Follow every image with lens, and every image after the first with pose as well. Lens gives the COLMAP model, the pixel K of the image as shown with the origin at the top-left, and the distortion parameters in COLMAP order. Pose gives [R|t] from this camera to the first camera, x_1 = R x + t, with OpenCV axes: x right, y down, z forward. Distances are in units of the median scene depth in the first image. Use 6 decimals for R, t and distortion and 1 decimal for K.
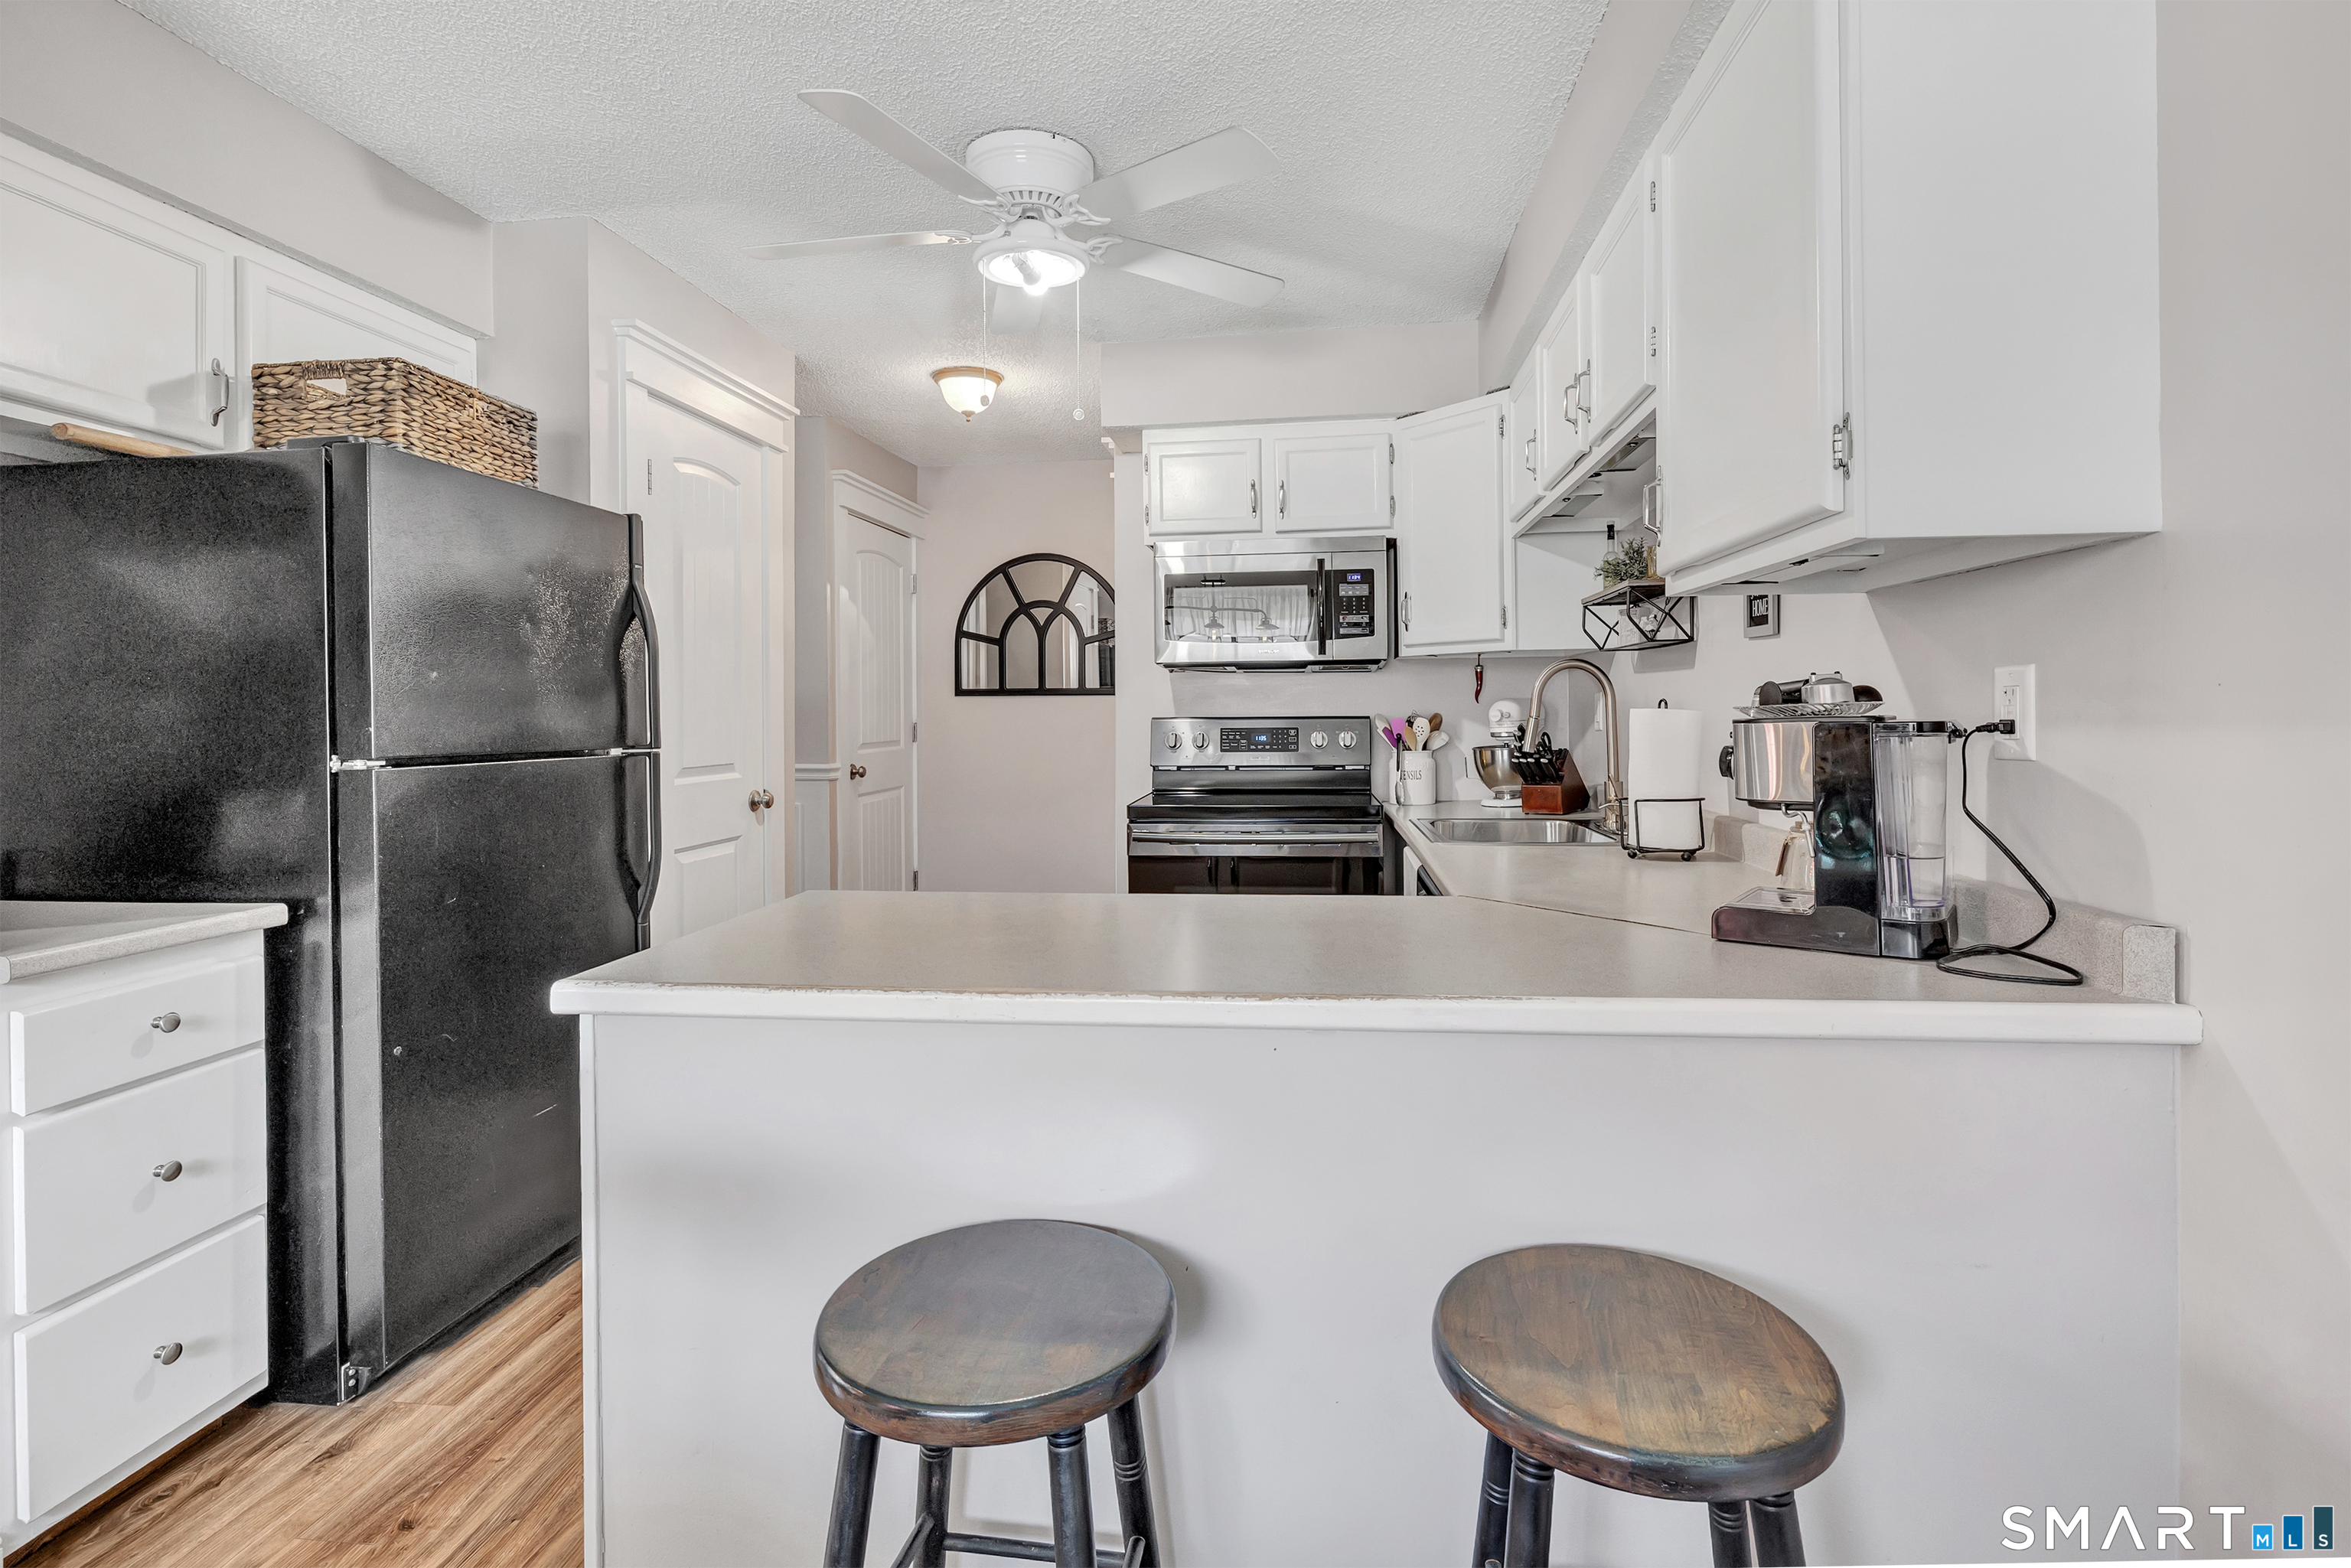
lens RADIAL K [[1021.6, 0, 1193.1], [0, 1021.6, 709.9], [0, 0, 1]] dist [-0.000438, -0.000360]
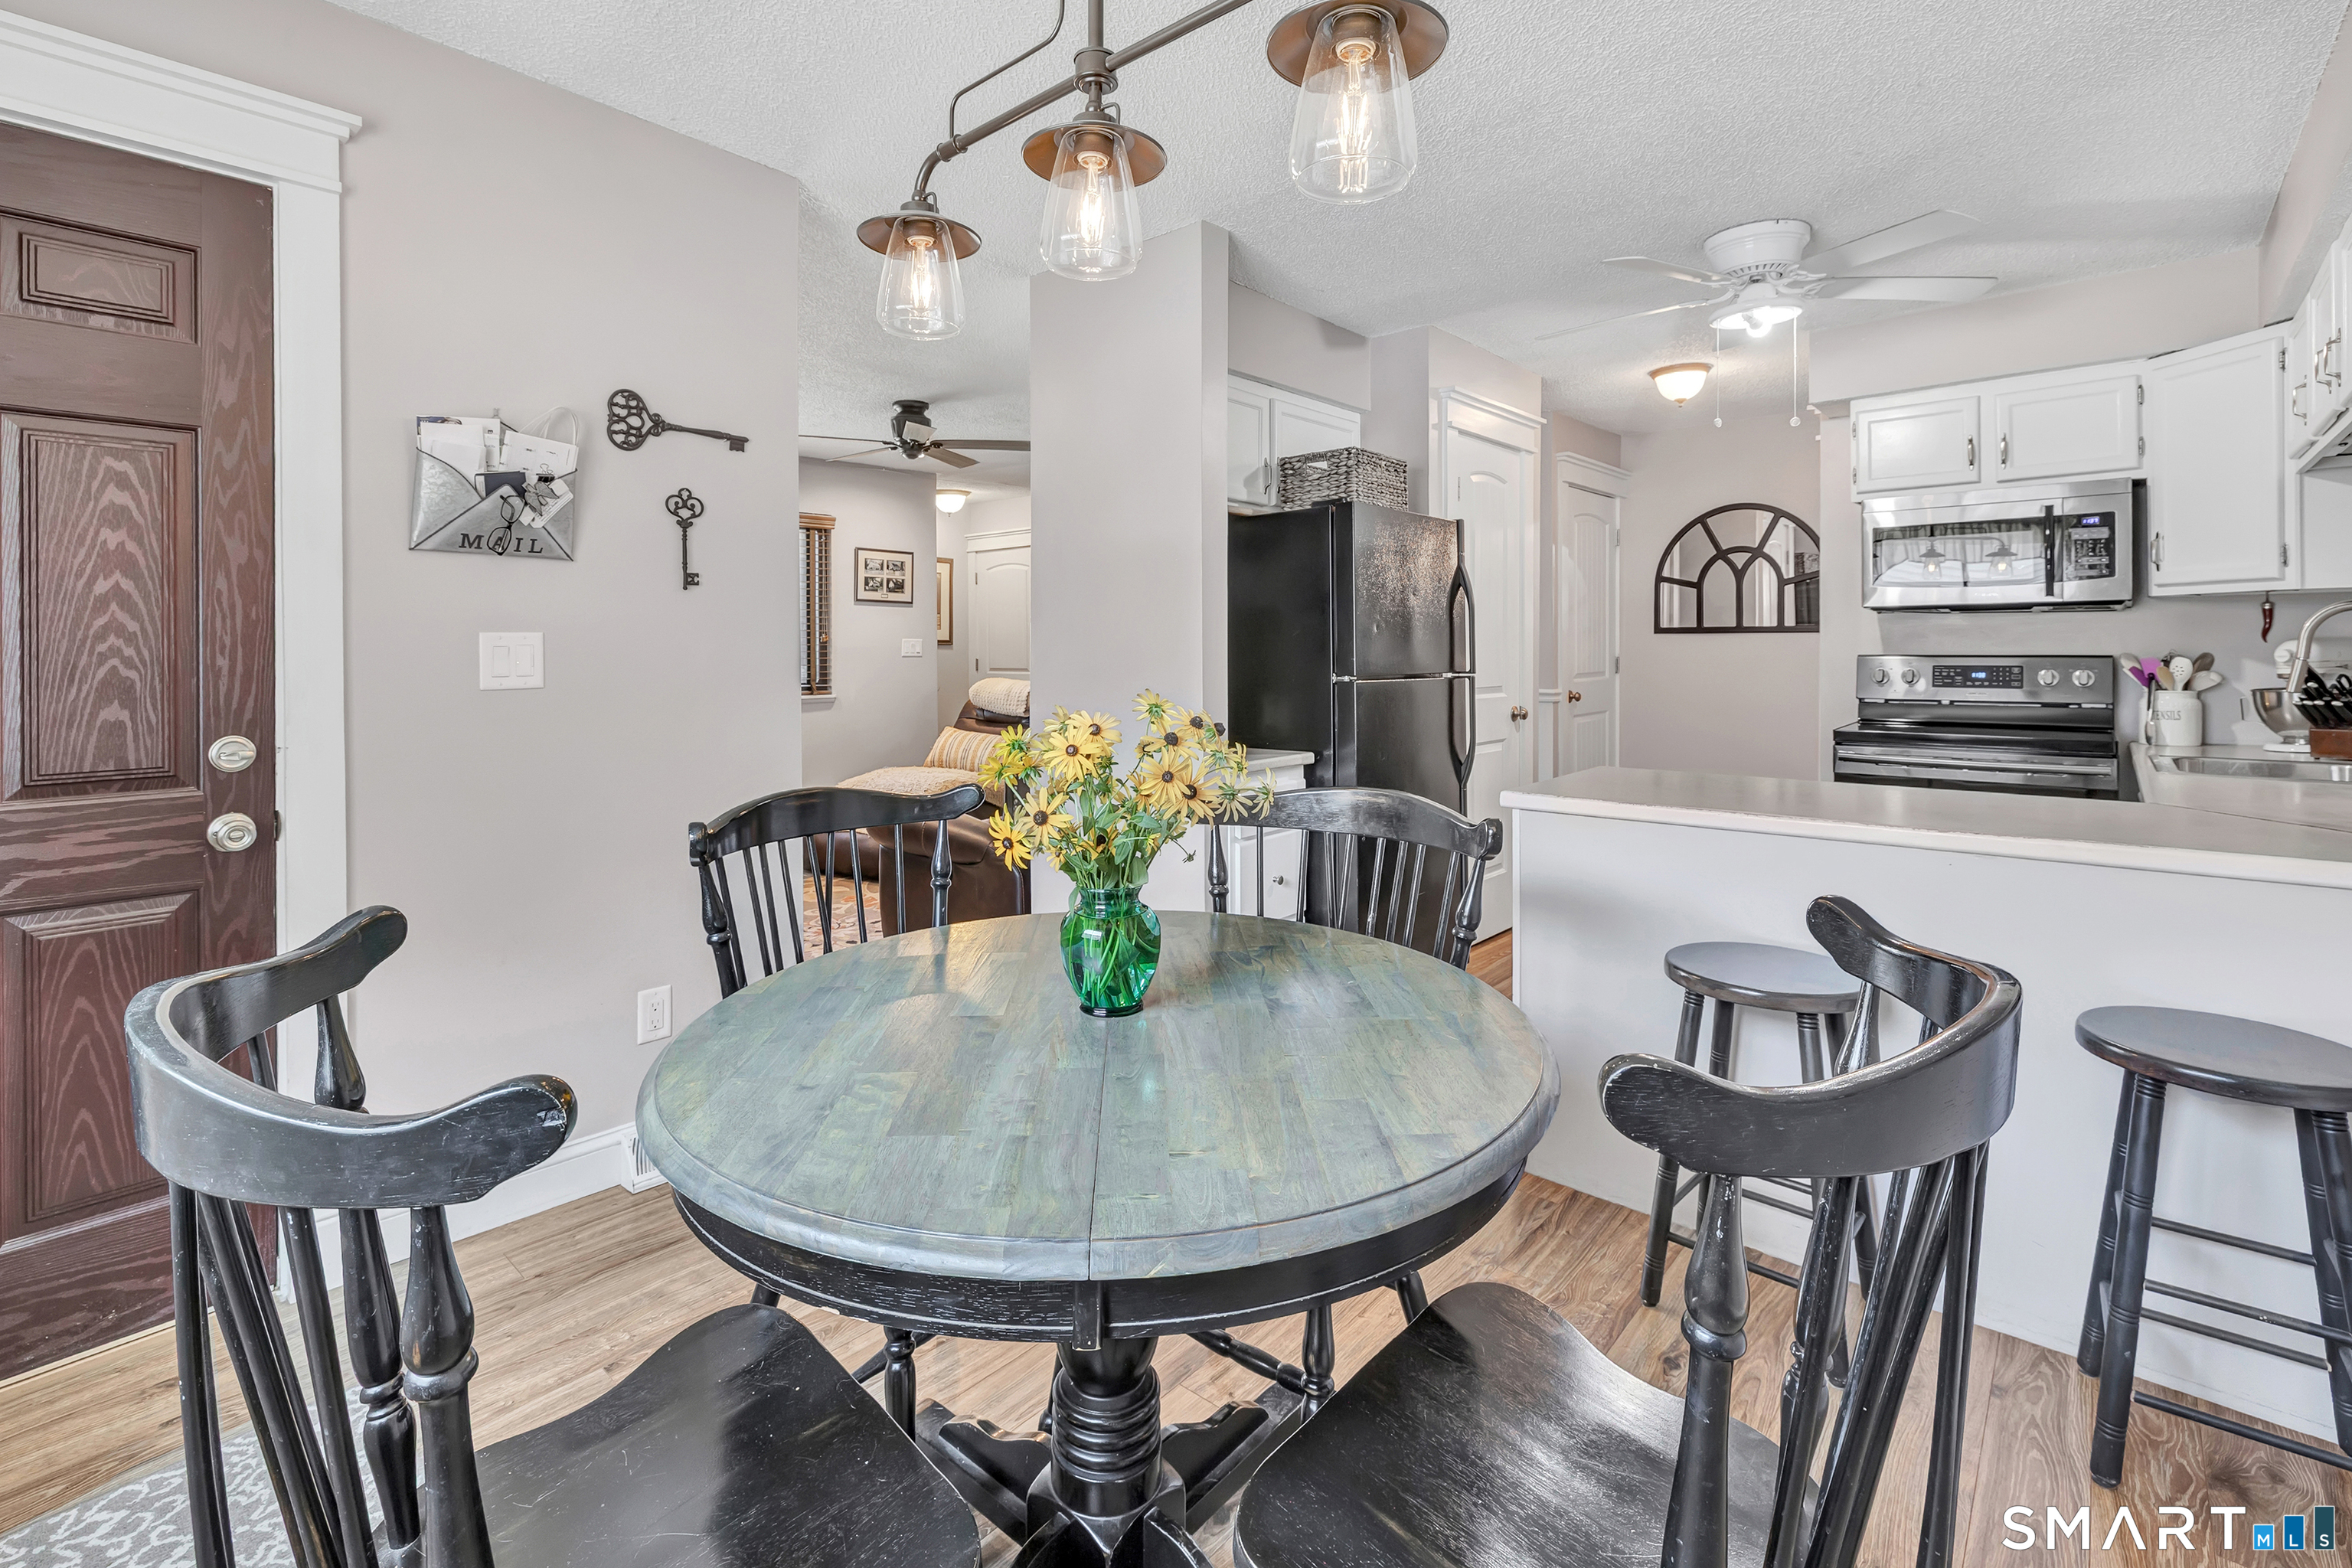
lens RADIAL K [[1022.0, 0, 1218.9], [0, 1022.0, 656.8], [0, 0, 1]] dist [-0.000438, -0.000360]
pose [[0.826954, 0.009324, -0.562193, 0.010486], [-0.001719, 0.999900, 0.014055, -0.005115], [0.562268, -0.010656, 0.826887, -0.336699]]
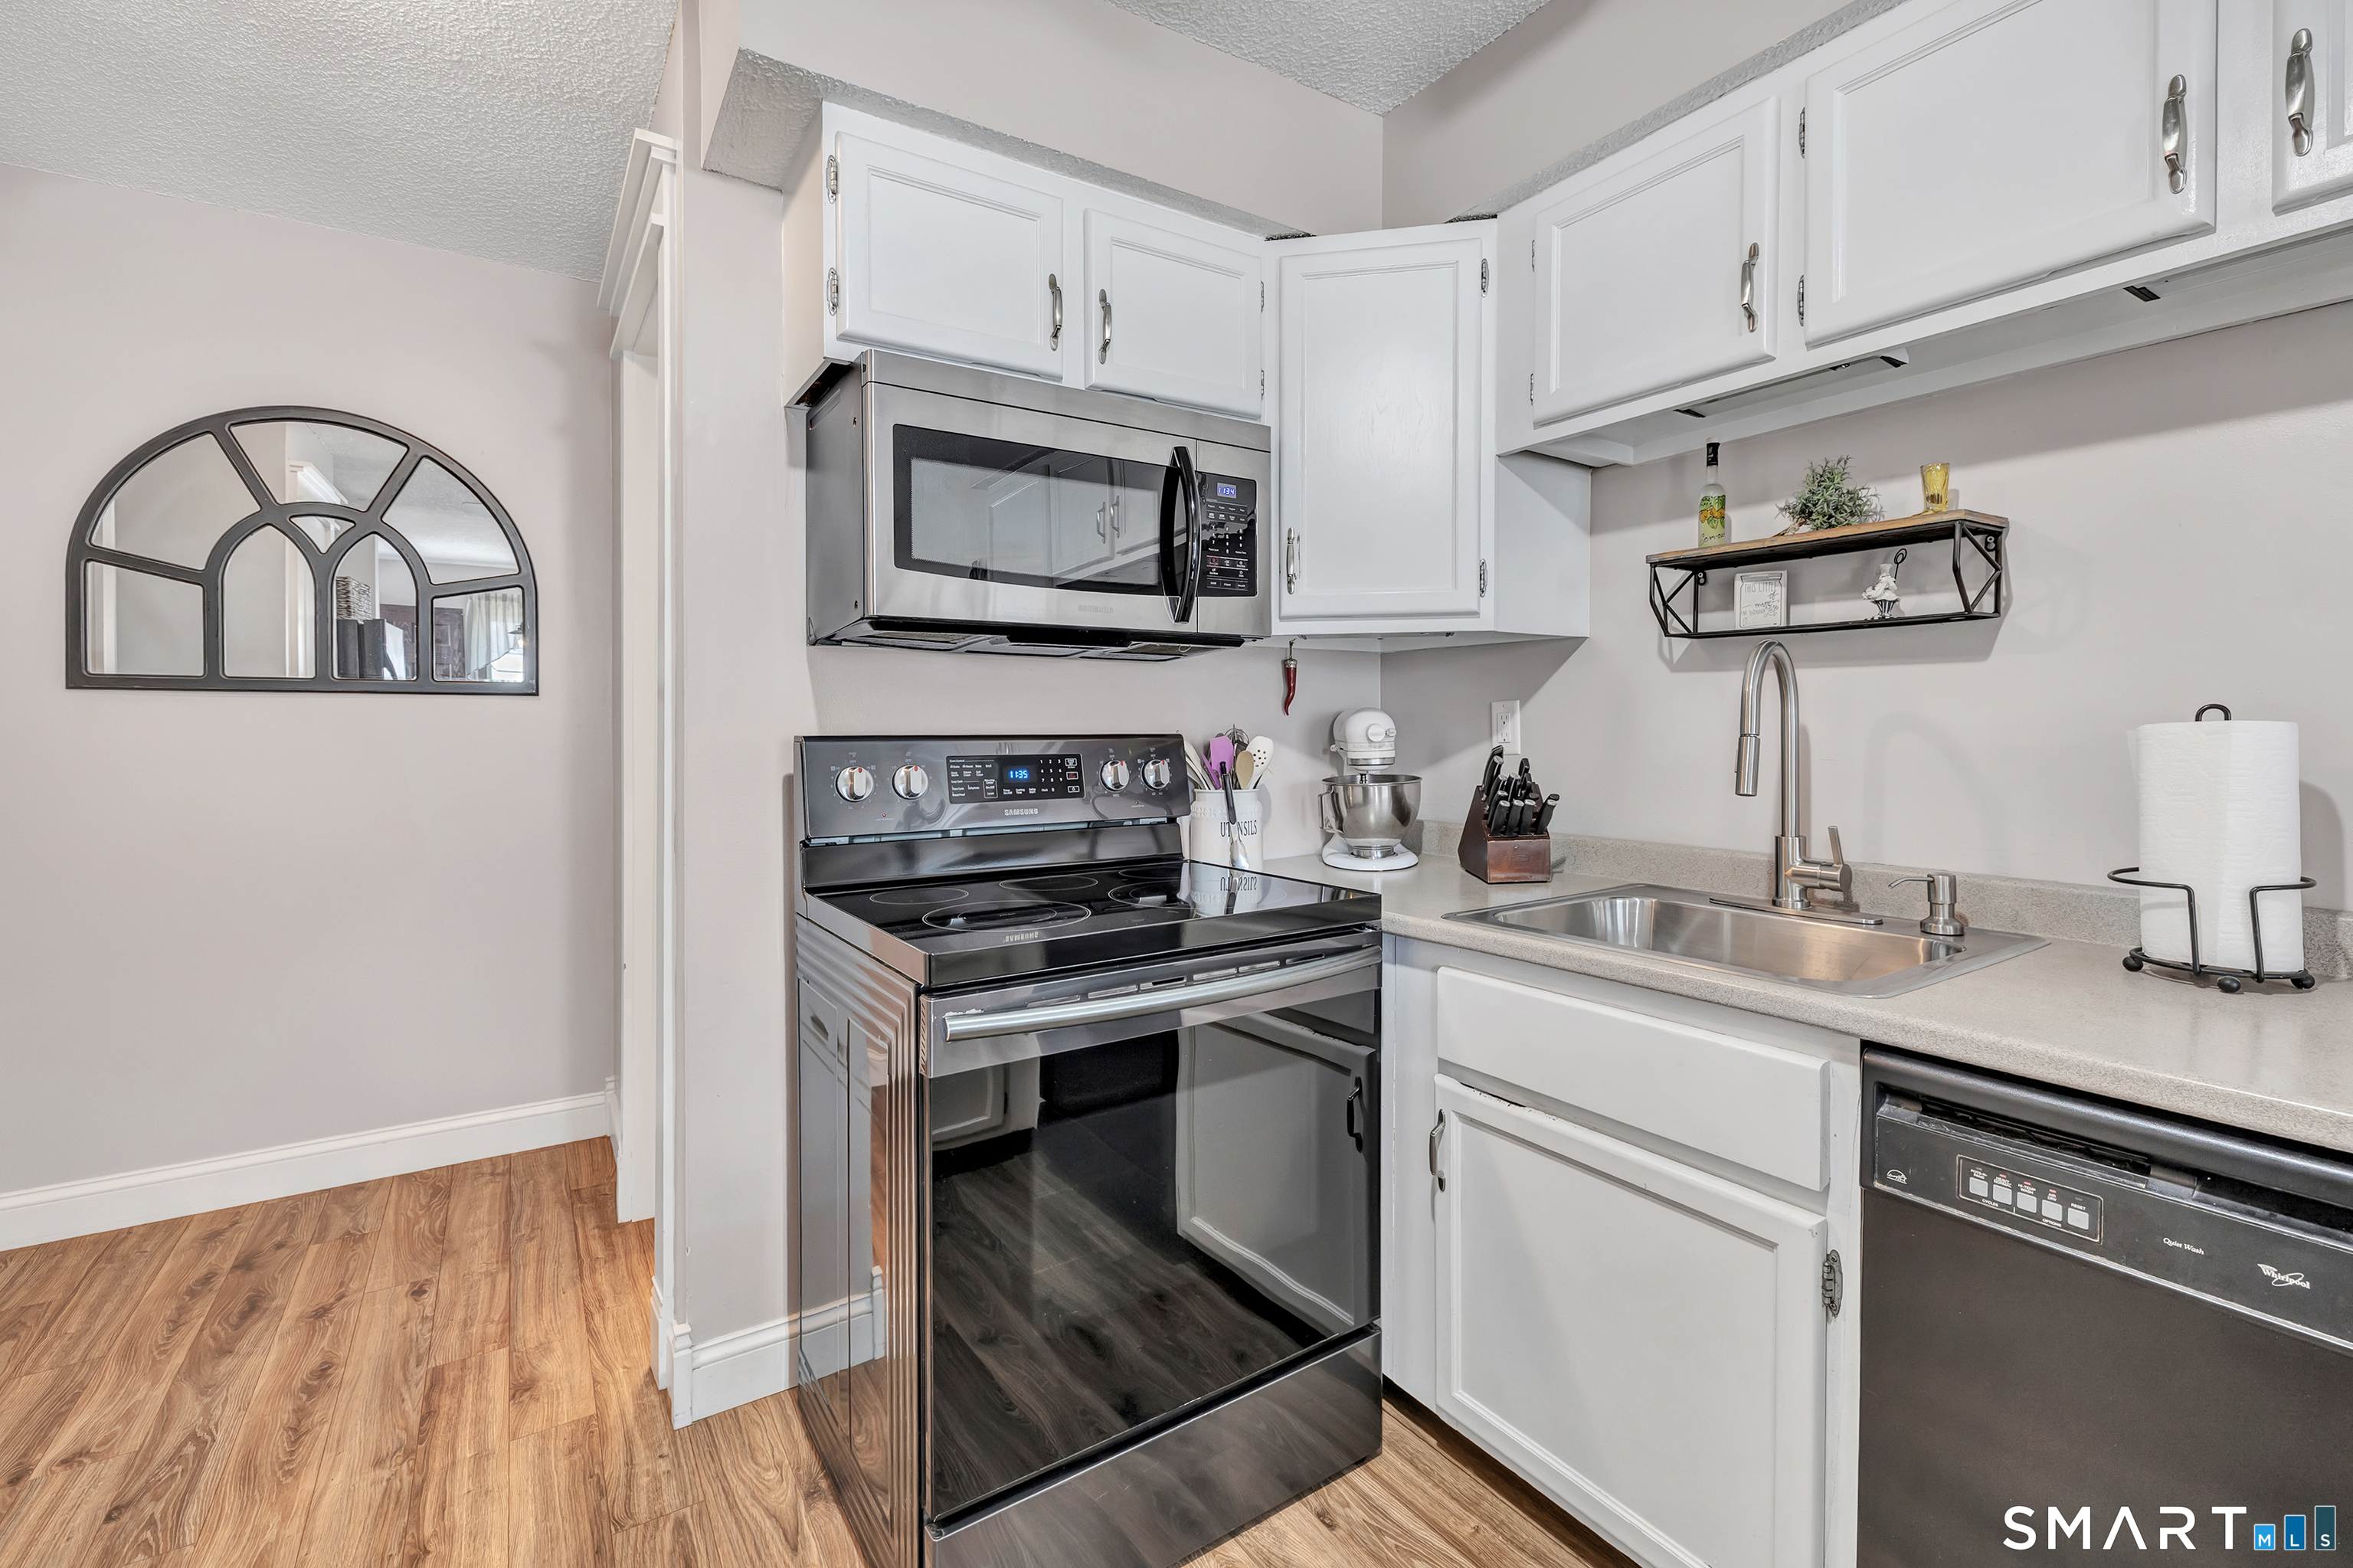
lens RADIAL K [[971.4, 0, 1075.6], [0, 971.4, 733.9], [0, 0, 1]] dist [0.008542, 0.000499]
pose [[0.786331, 0.000037, 0.617806, -0.235538], [-0.003768, 0.999982, 0.004736, 0.003559], [-0.617794, -0.006052, 0.786316, 0.603935]]
